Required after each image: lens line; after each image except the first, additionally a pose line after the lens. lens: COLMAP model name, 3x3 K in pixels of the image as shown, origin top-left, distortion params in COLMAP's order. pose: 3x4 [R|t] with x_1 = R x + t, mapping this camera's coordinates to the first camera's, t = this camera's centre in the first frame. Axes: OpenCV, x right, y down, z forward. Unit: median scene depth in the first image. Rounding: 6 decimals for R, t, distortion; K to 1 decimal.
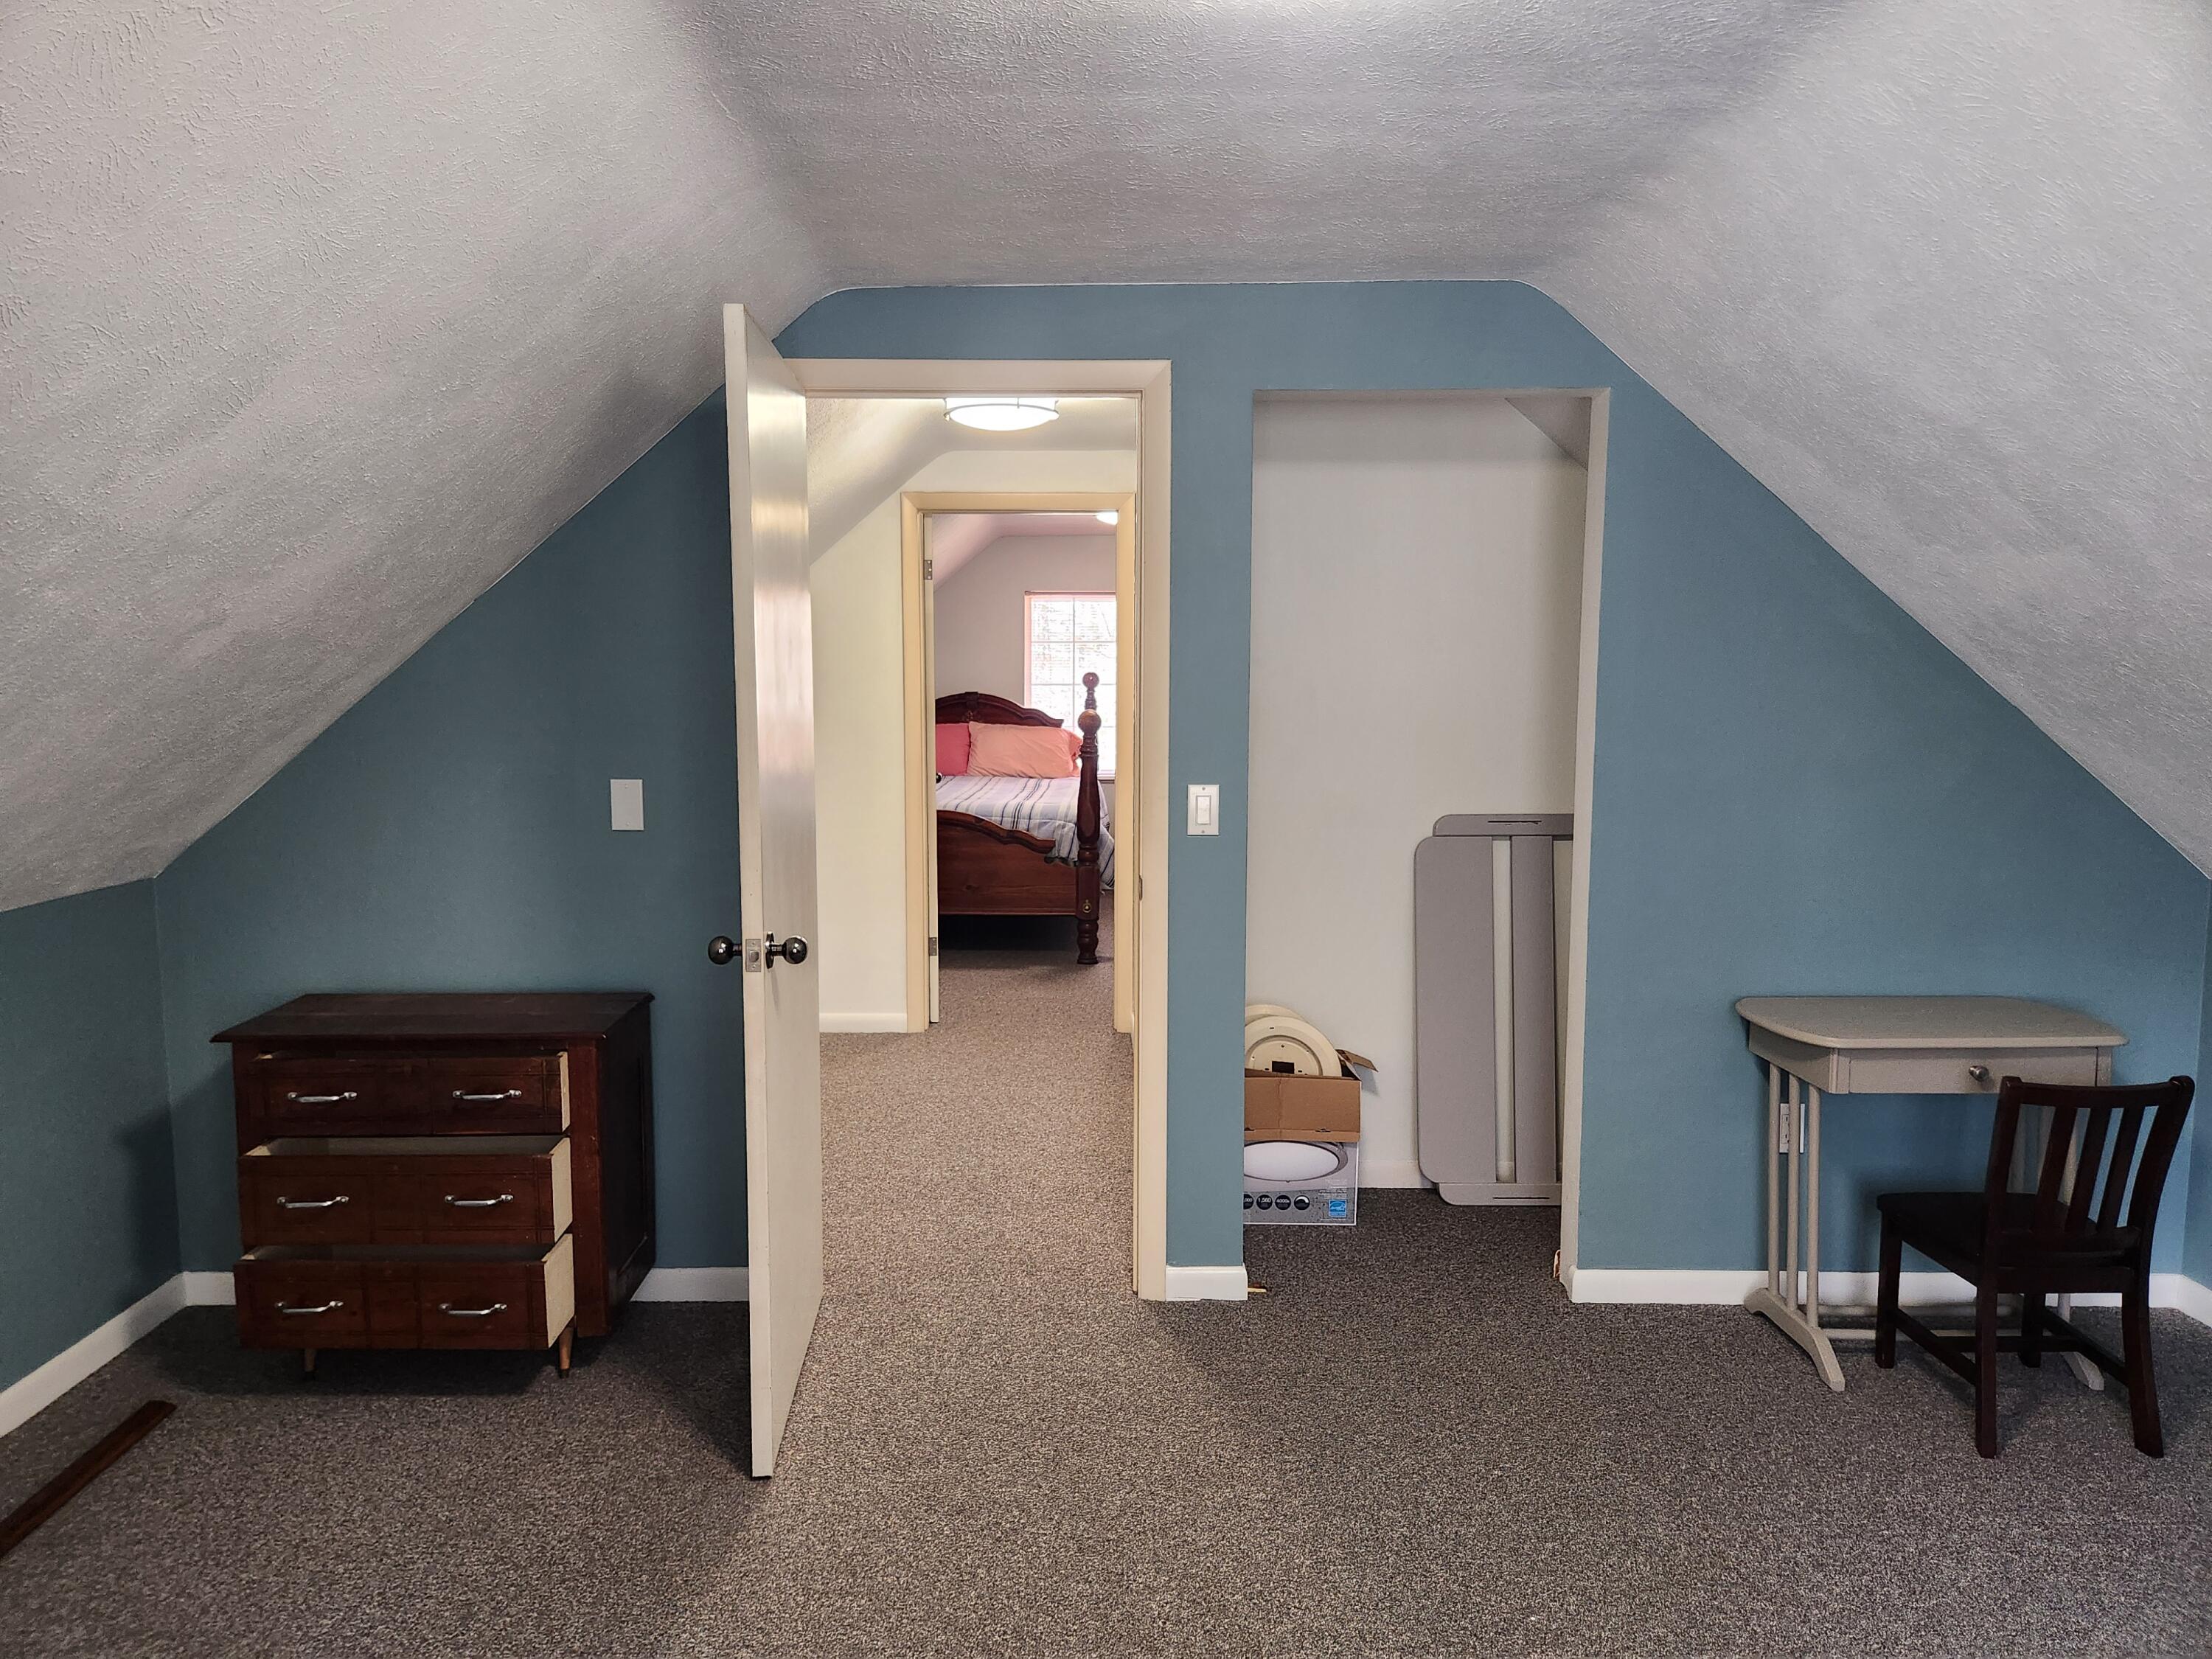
lens RADIAL K [[1488.7, 0, 1100.0], [0, 1488.7, 821.2], [0, 0, 1]] dist [0.070021, -0.041856]
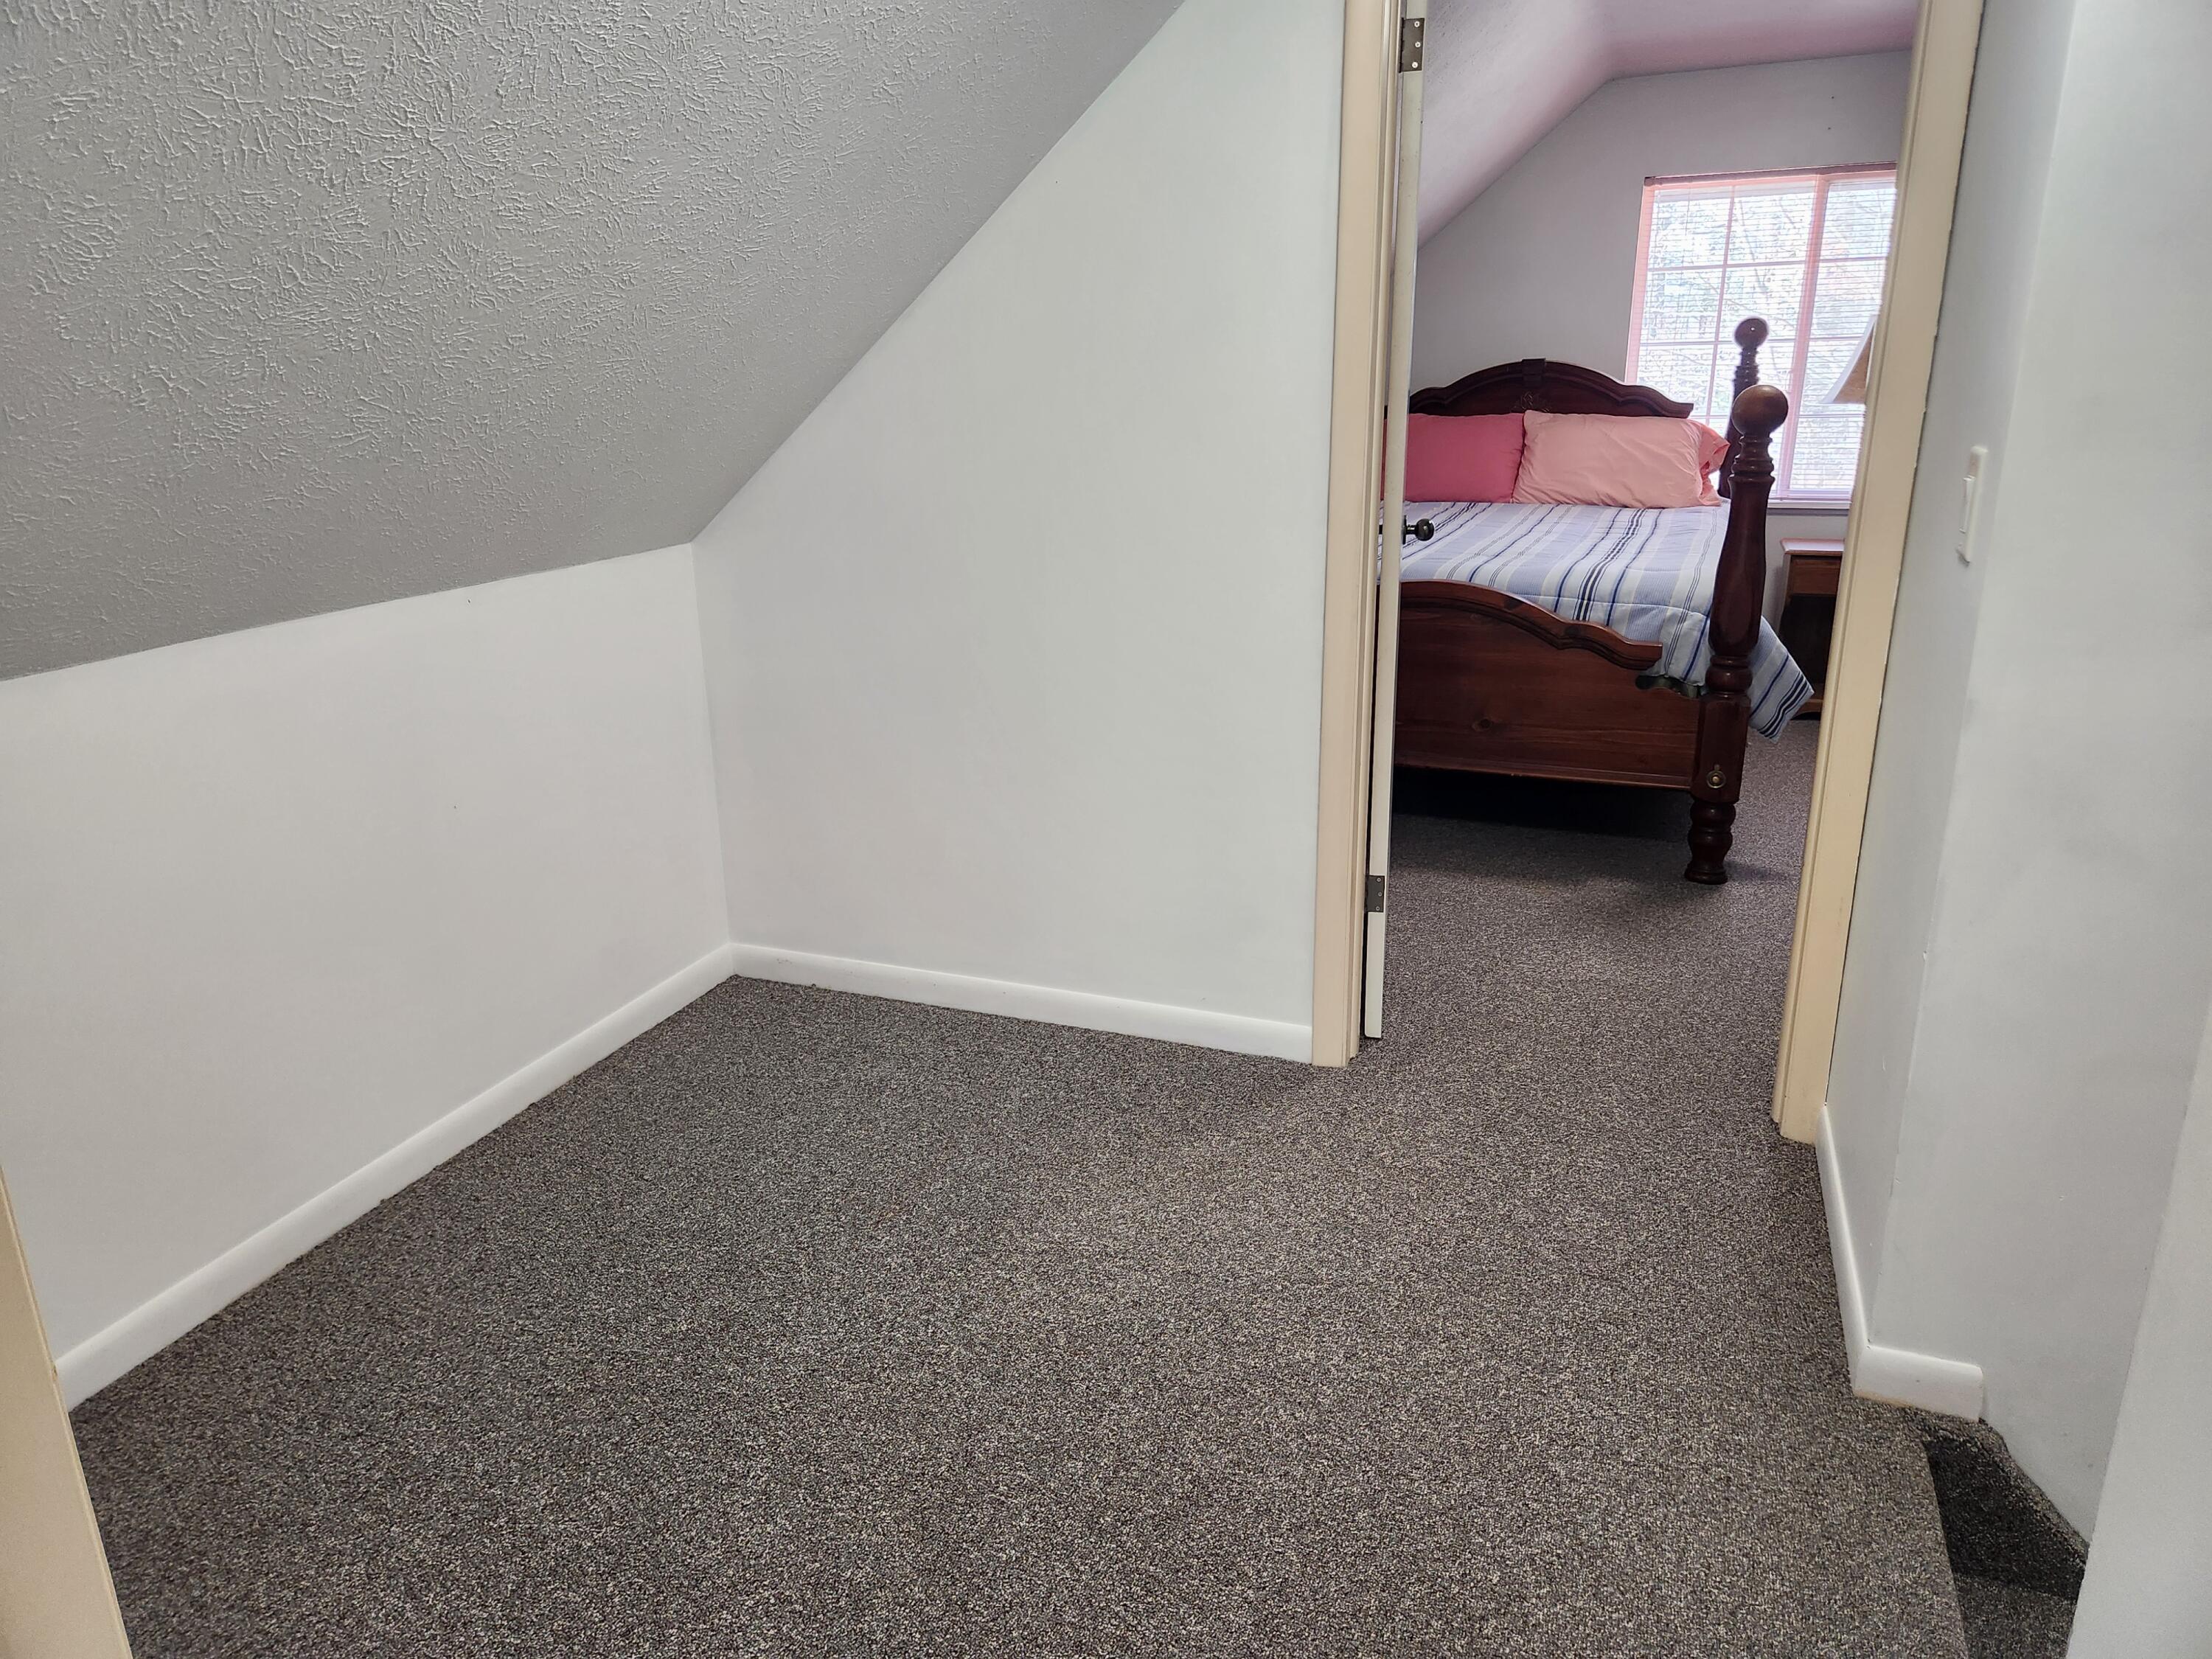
lens RADIAL K [[1488.7, 0, 1100.0], [0, 1488.7, 821.2], [0, 0, 1]] dist [0.070021, -0.041856]
pose [[0.931025, 0.090832, -0.353470, -0.021371], [-0.018717, 0.979142, 0.202314, -0.029397], [0.364474, -0.181743, 0.913306, 0.432457]]
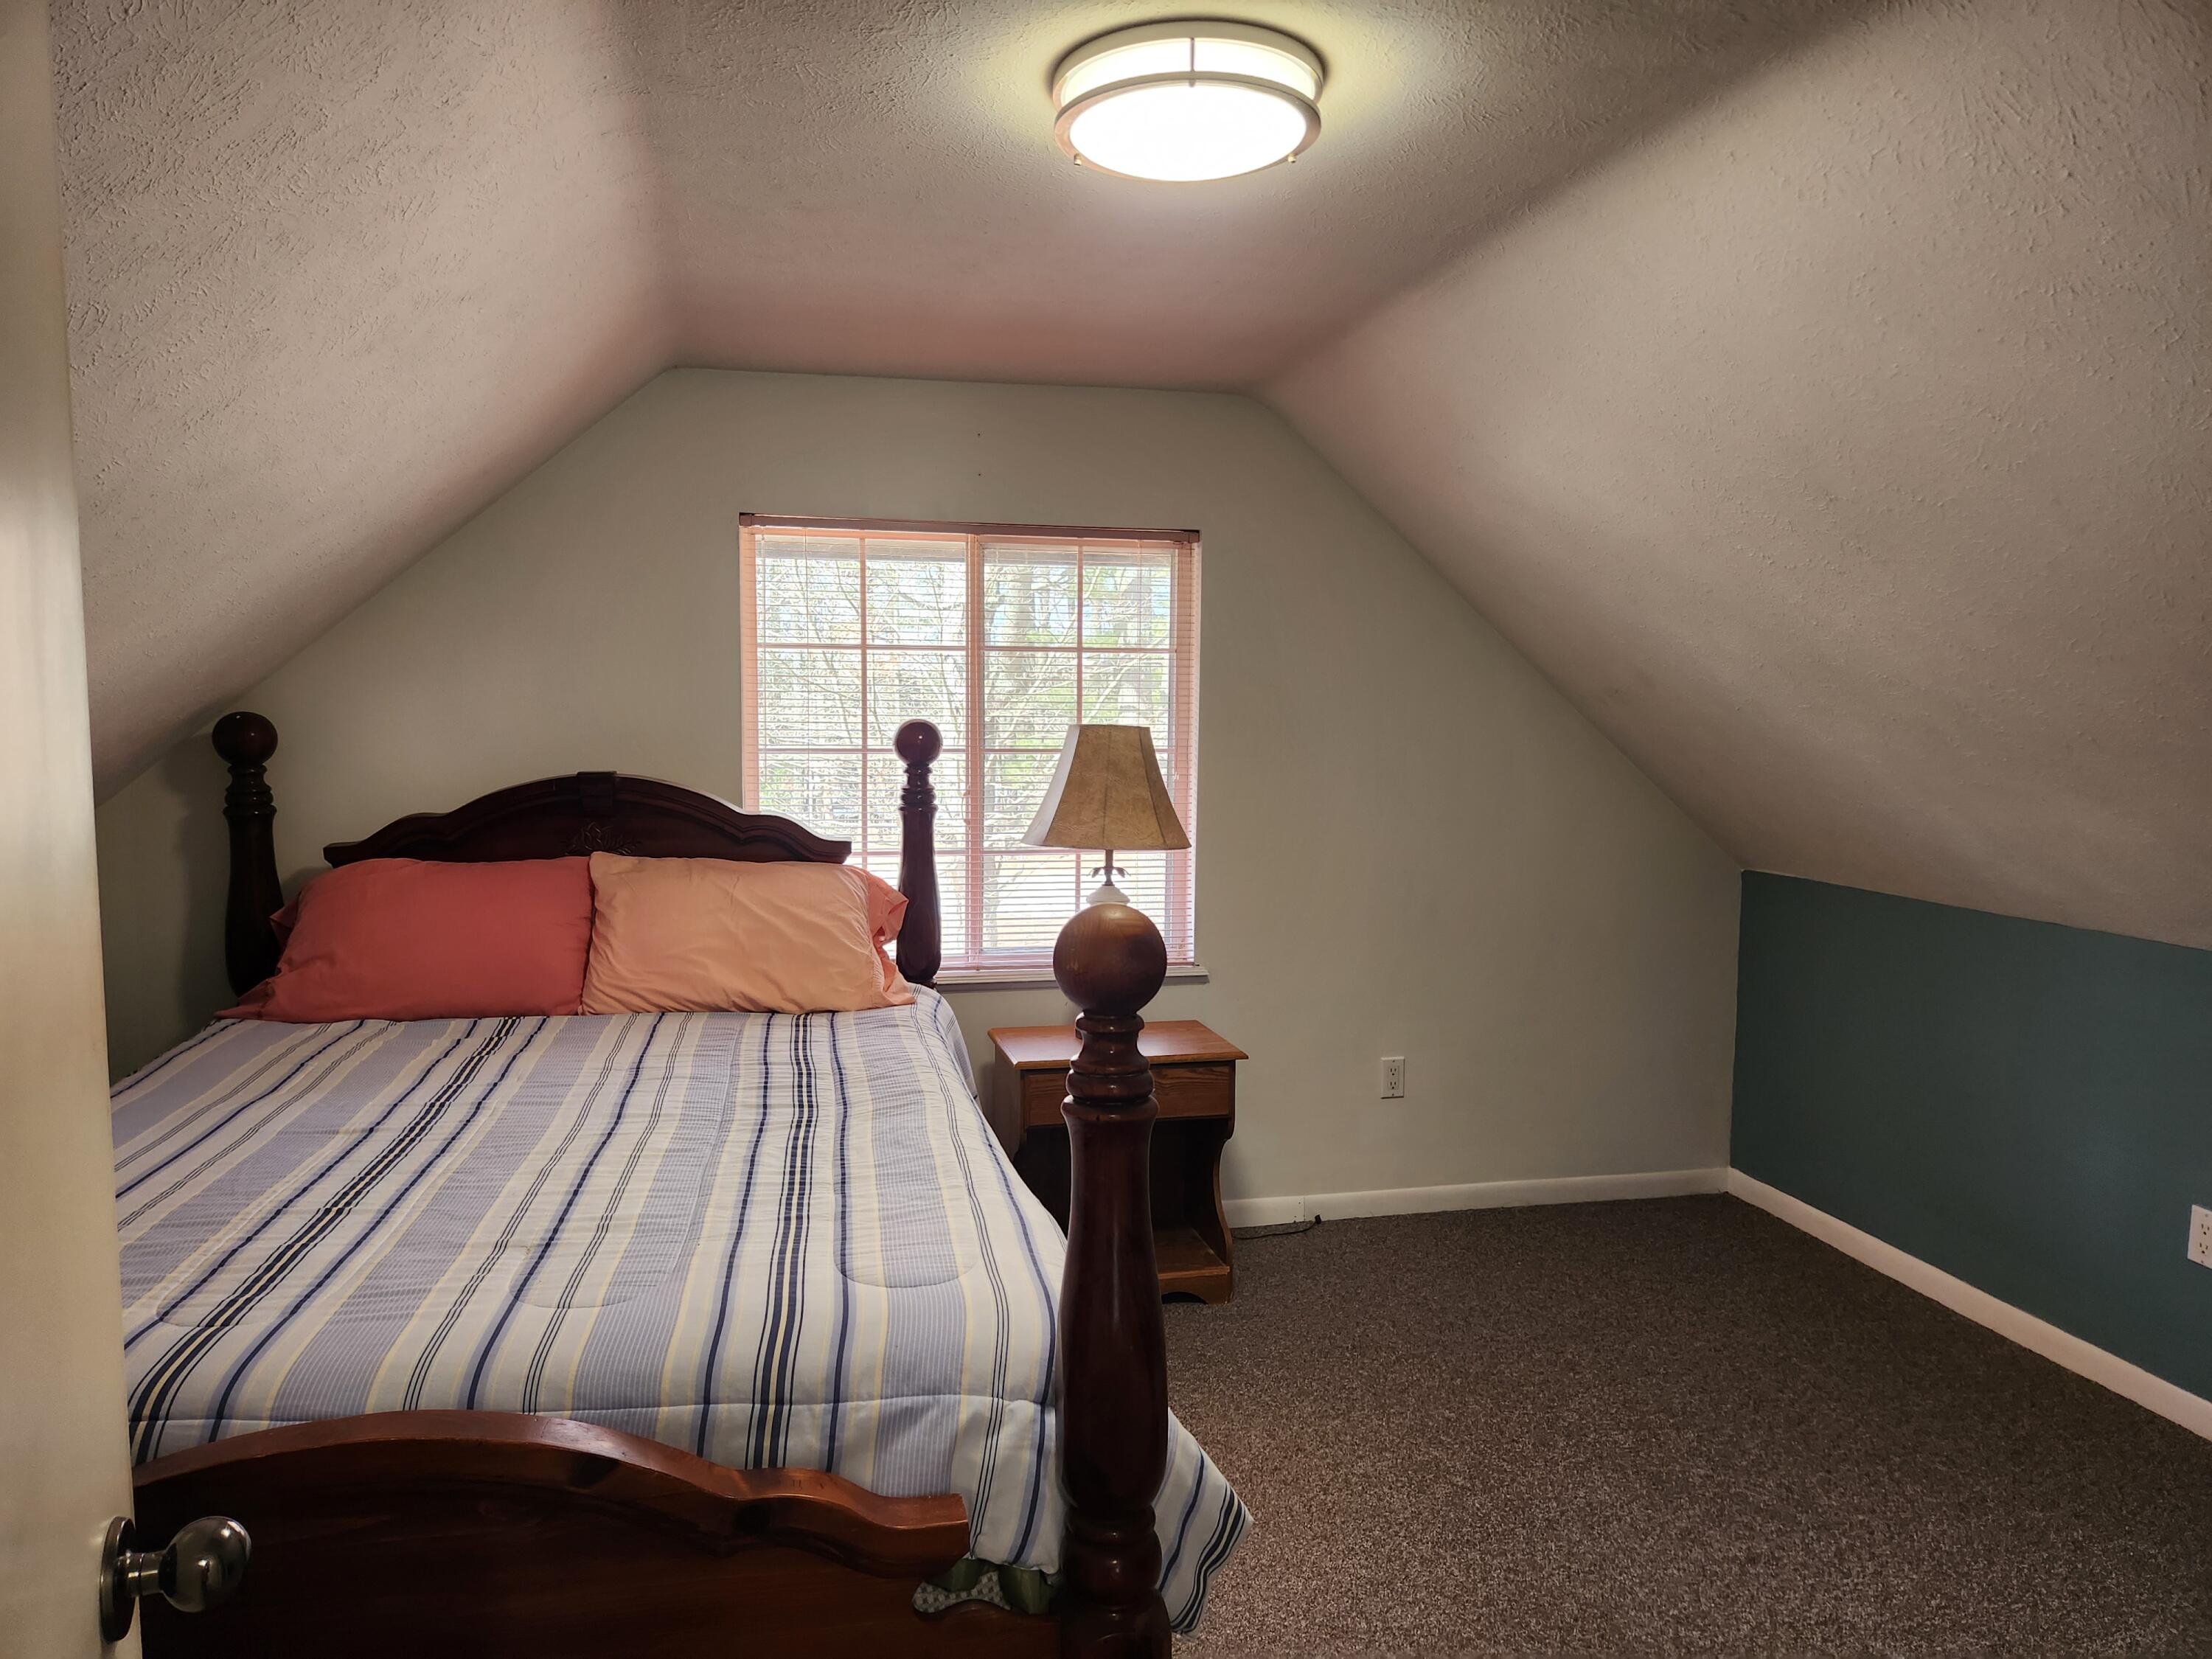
lens RADIAL K [[1488.7, 0, 1100.0], [0, 1488.7, 821.2], [0, 0, 1]] dist [0.070021, -0.041856]
pose [[0.976921, -0.012965, 0.213206, -0.055177], [0.018592, 0.999529, -0.024409, -0.079951], [-0.212789, 0.027810, 0.976702, 0.769552]]
